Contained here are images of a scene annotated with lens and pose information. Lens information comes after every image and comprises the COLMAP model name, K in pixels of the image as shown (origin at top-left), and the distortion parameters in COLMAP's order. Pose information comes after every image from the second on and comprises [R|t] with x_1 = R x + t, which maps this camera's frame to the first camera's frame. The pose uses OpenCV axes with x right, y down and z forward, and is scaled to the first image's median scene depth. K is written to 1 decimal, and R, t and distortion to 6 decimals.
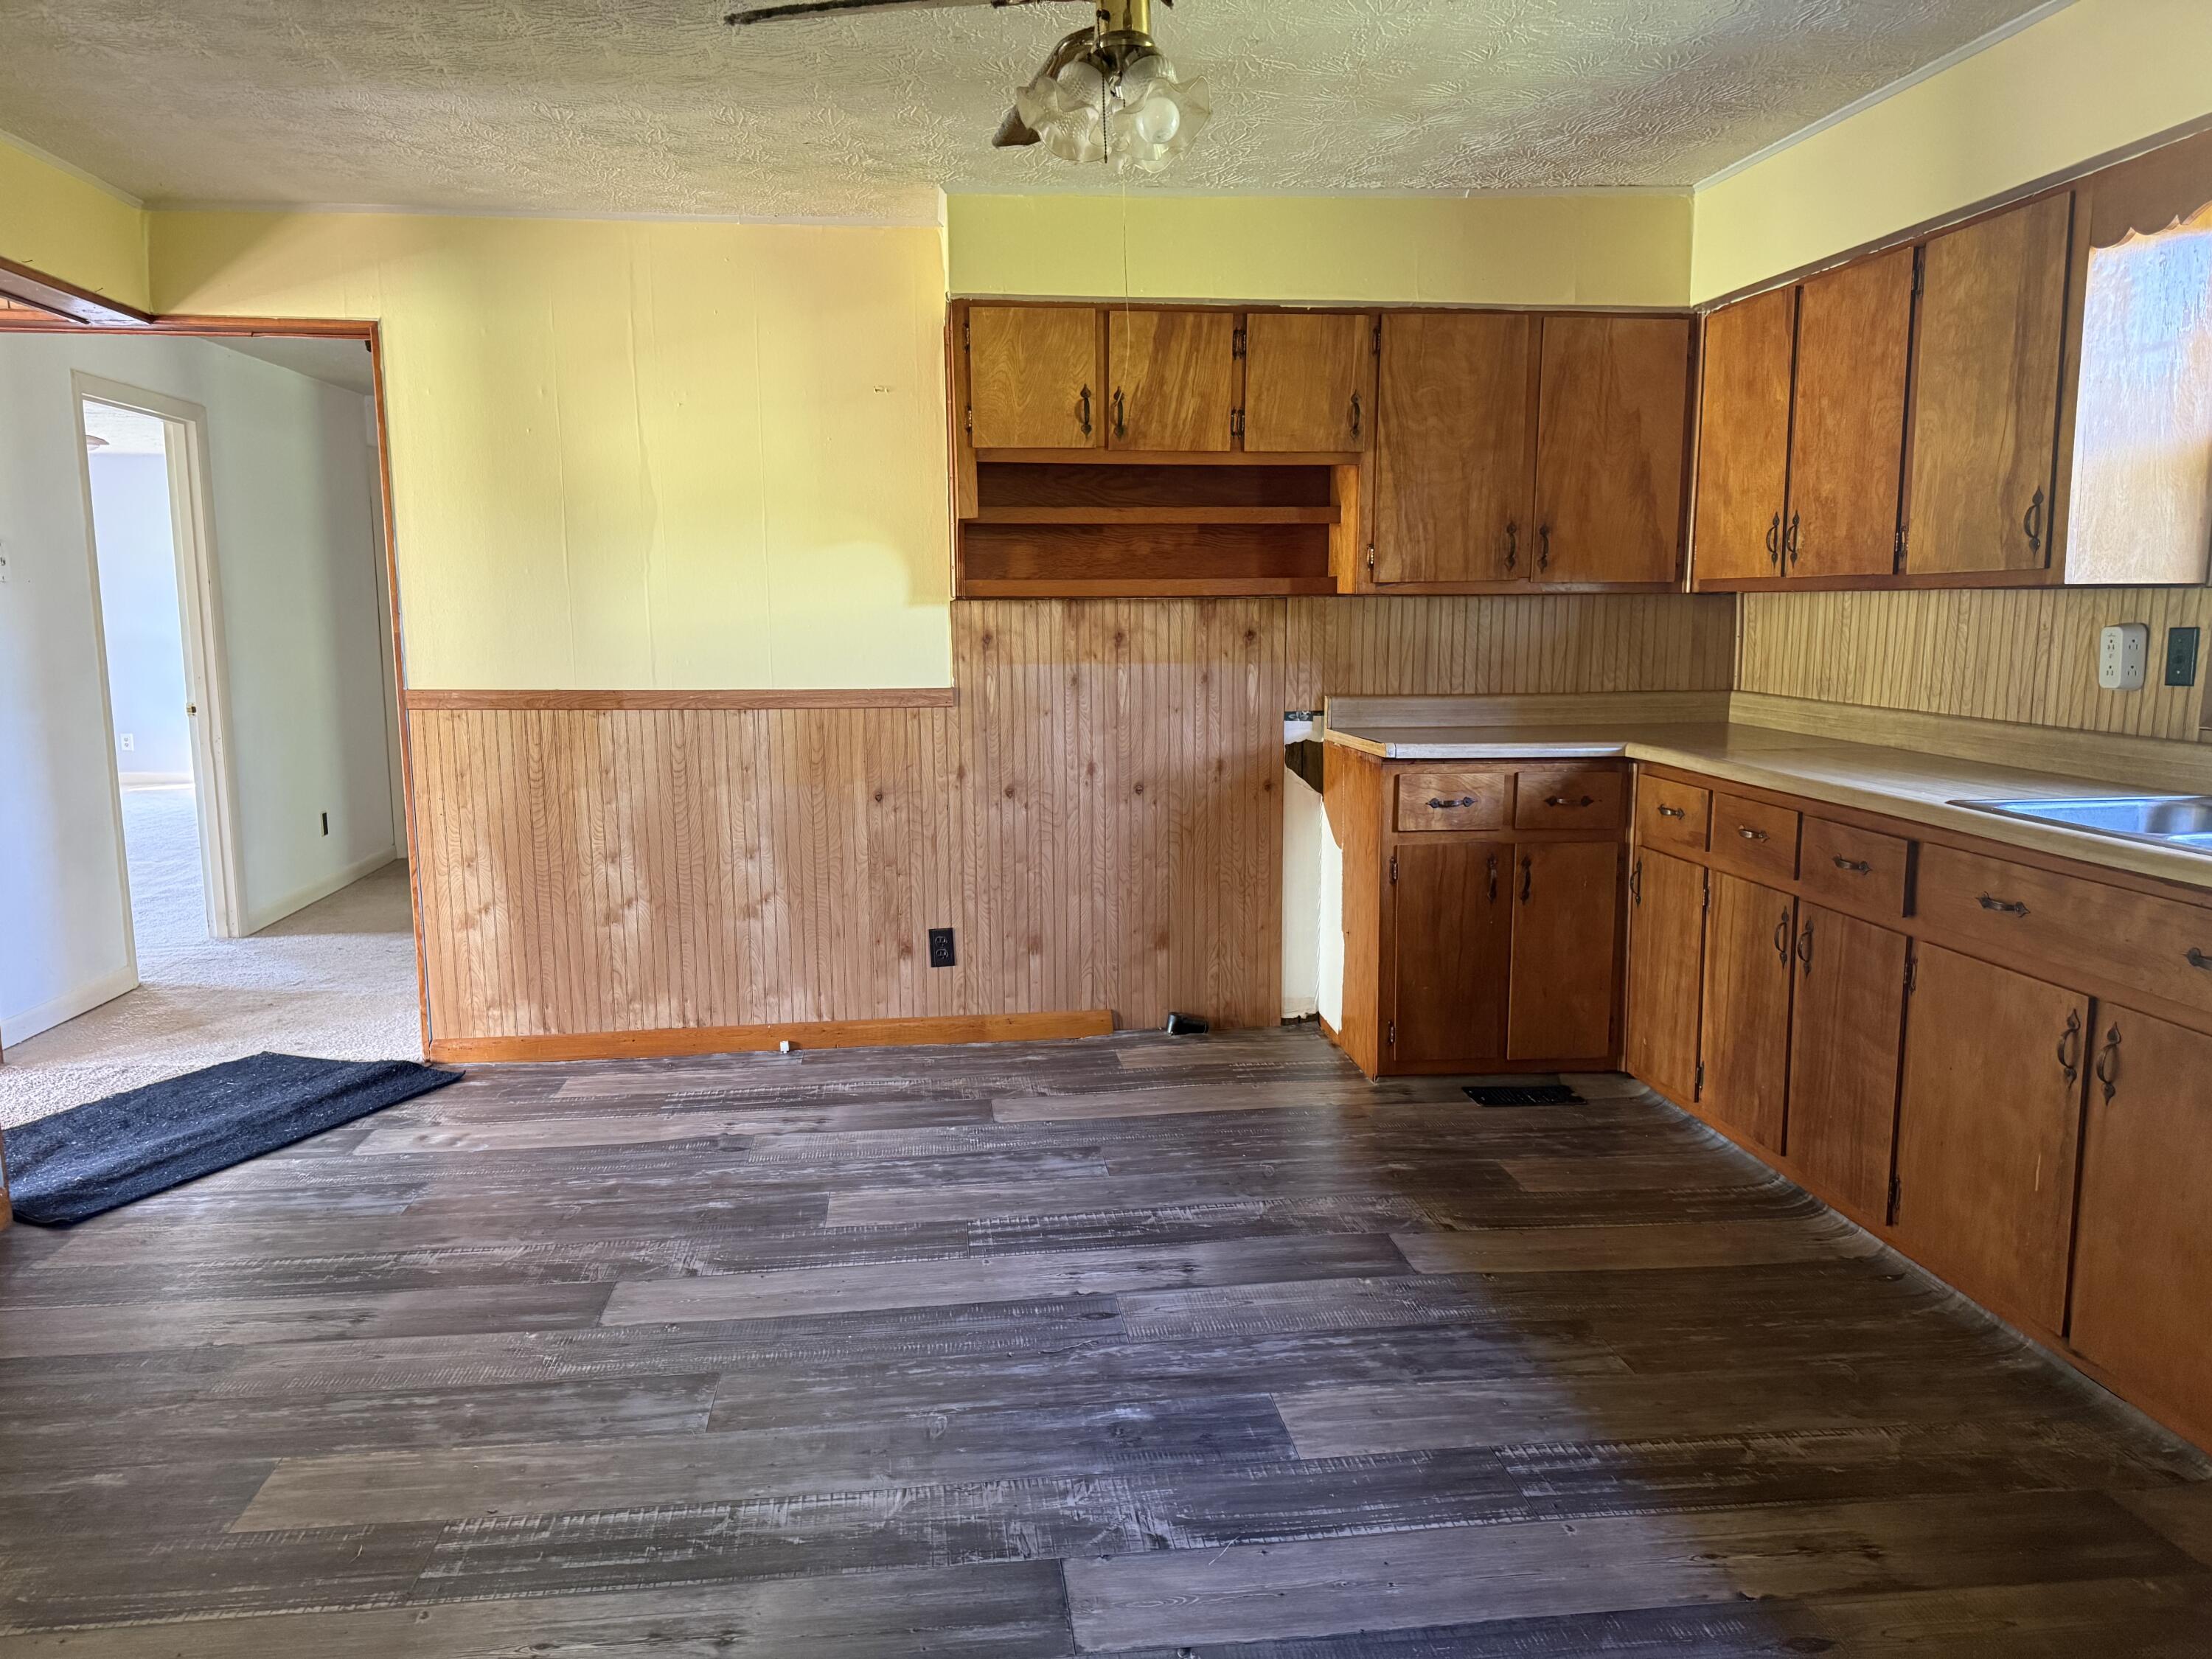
lens RADIAL K [[1567.8, 0, 1103.0], [0, 1567.8, 832.2], [0, 0, 1]] dist [0.038070, -0.031152]
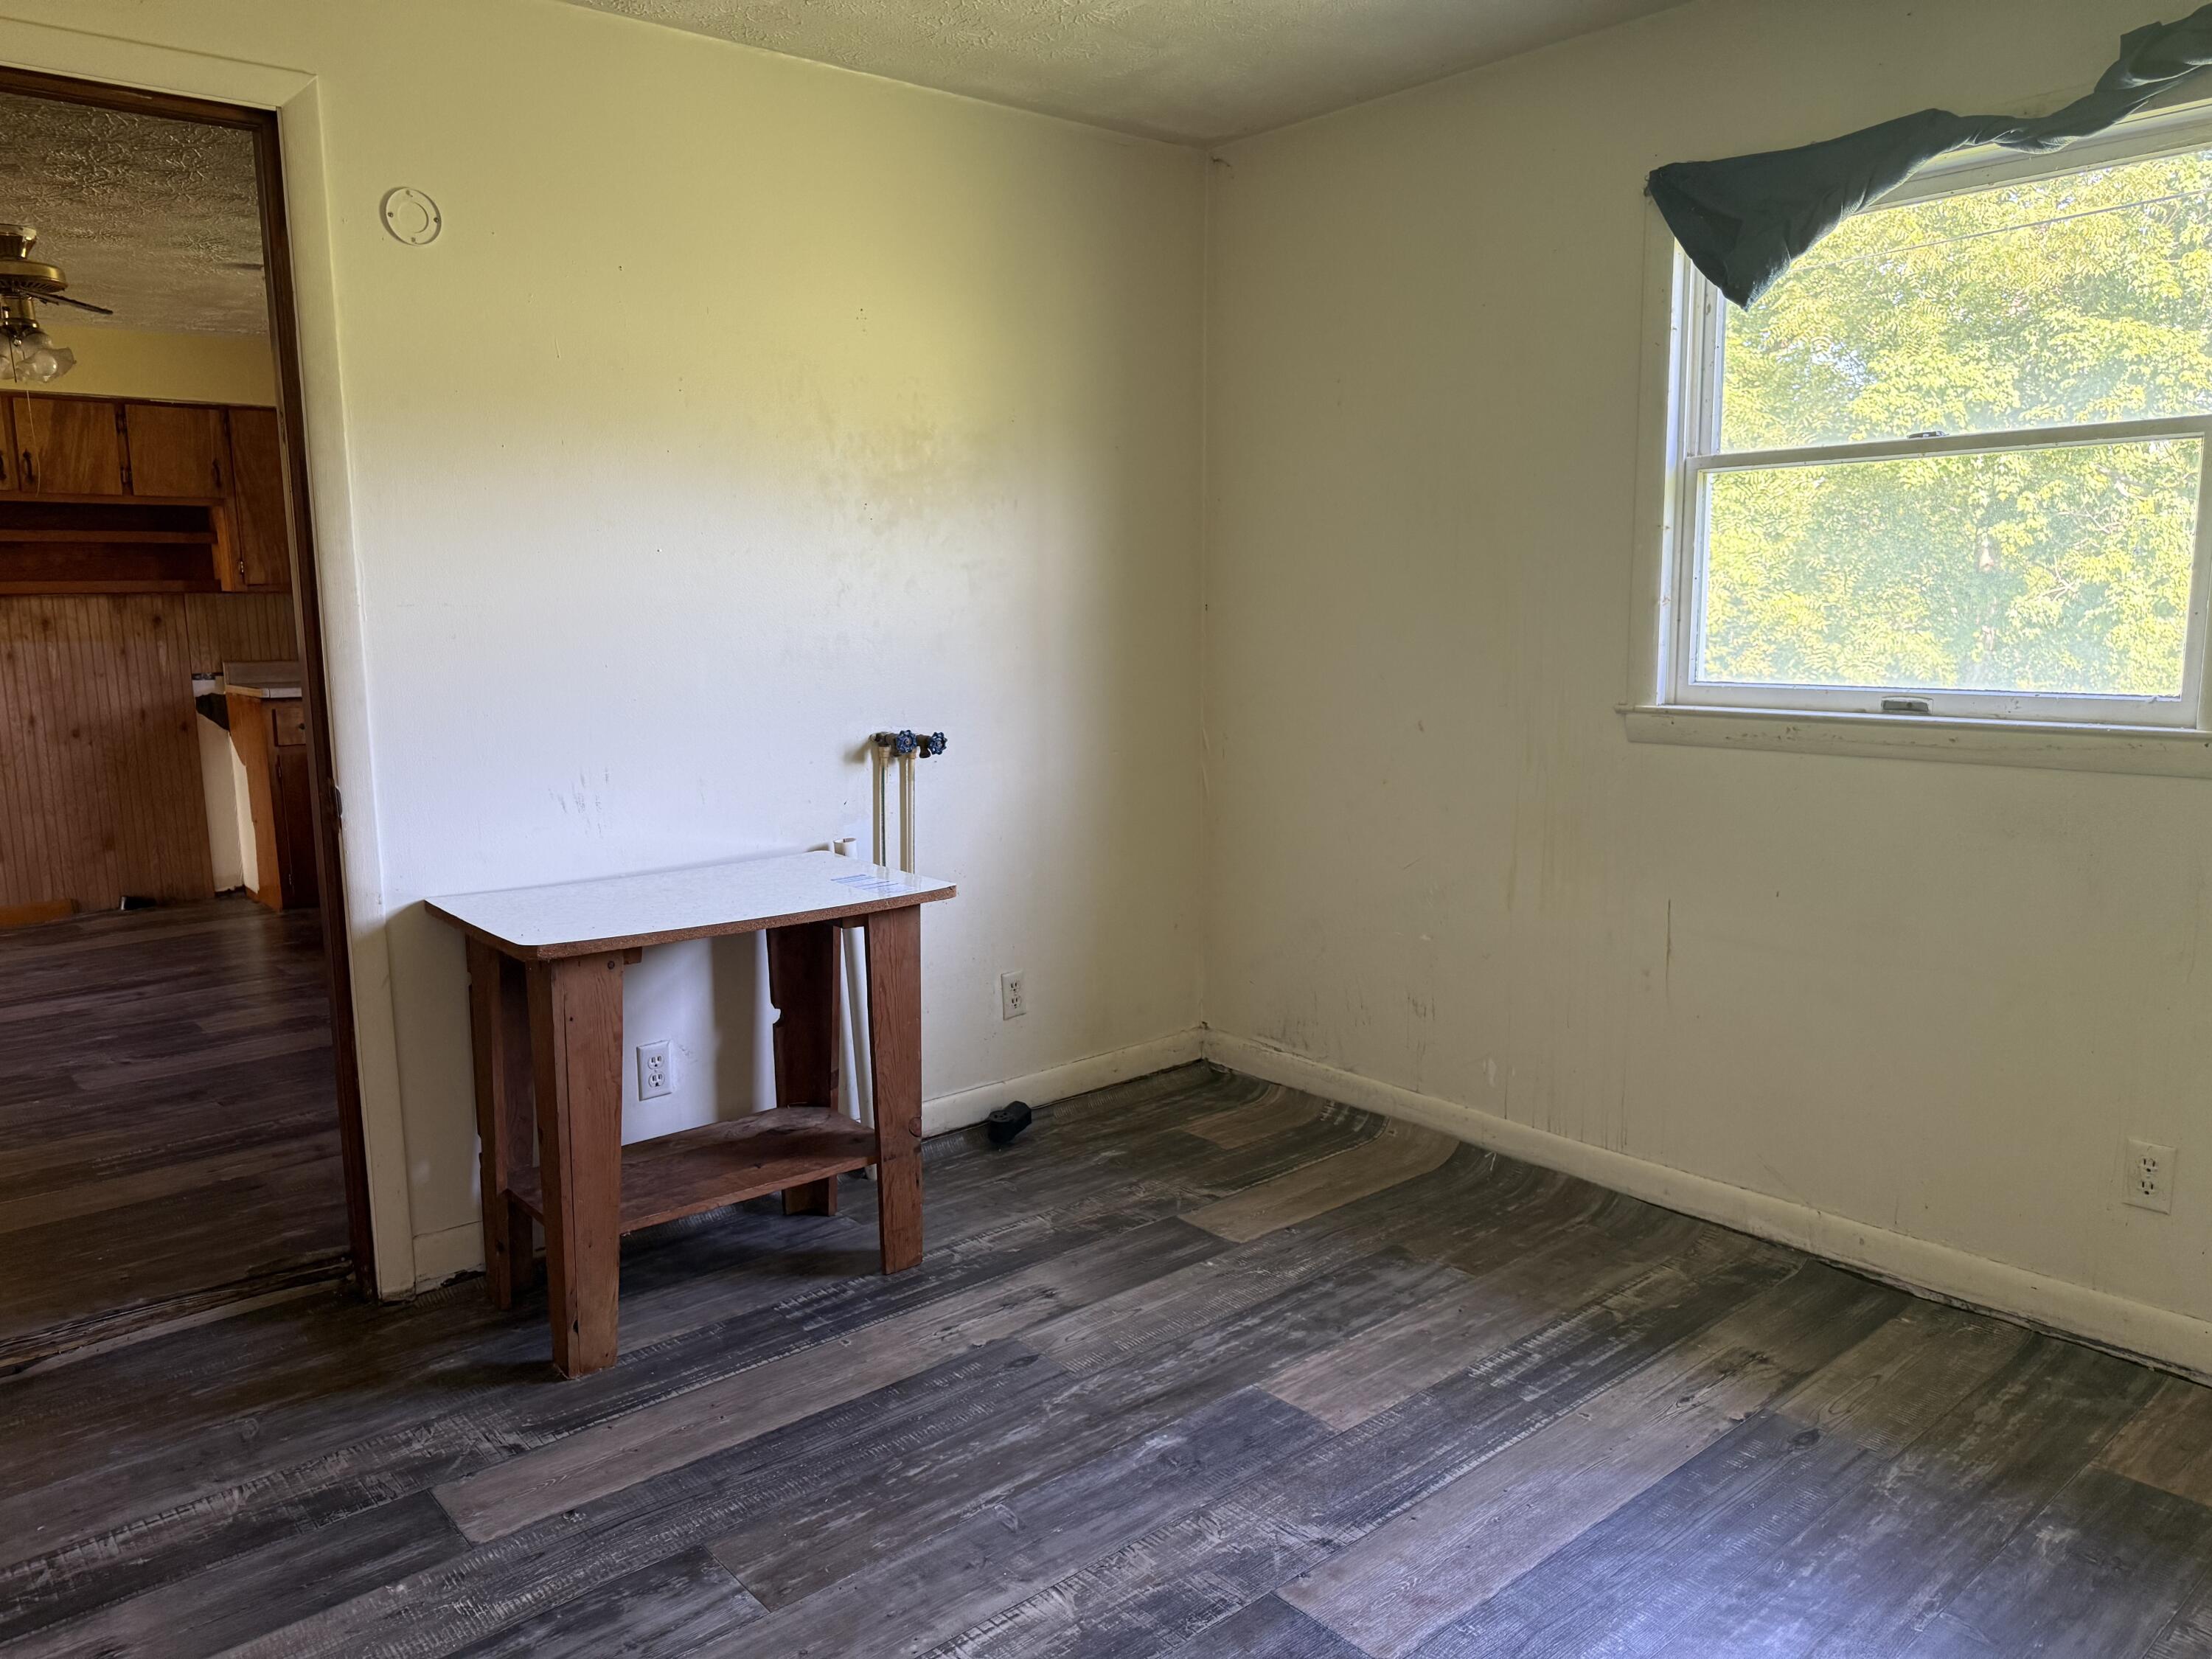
lens RADIAL K [[1567.8, 0, 1093.4], [0, 1567.8, 845.2], [0, 0, 1]] dist [0.038070, -0.031152]
pose [[0.827472, -0.094560, 0.553487, -0.017096], [0.085067, 0.995452, 0.042891, 0.087637], [-0.555025, 0.011592, 0.831753, -0.660705]]
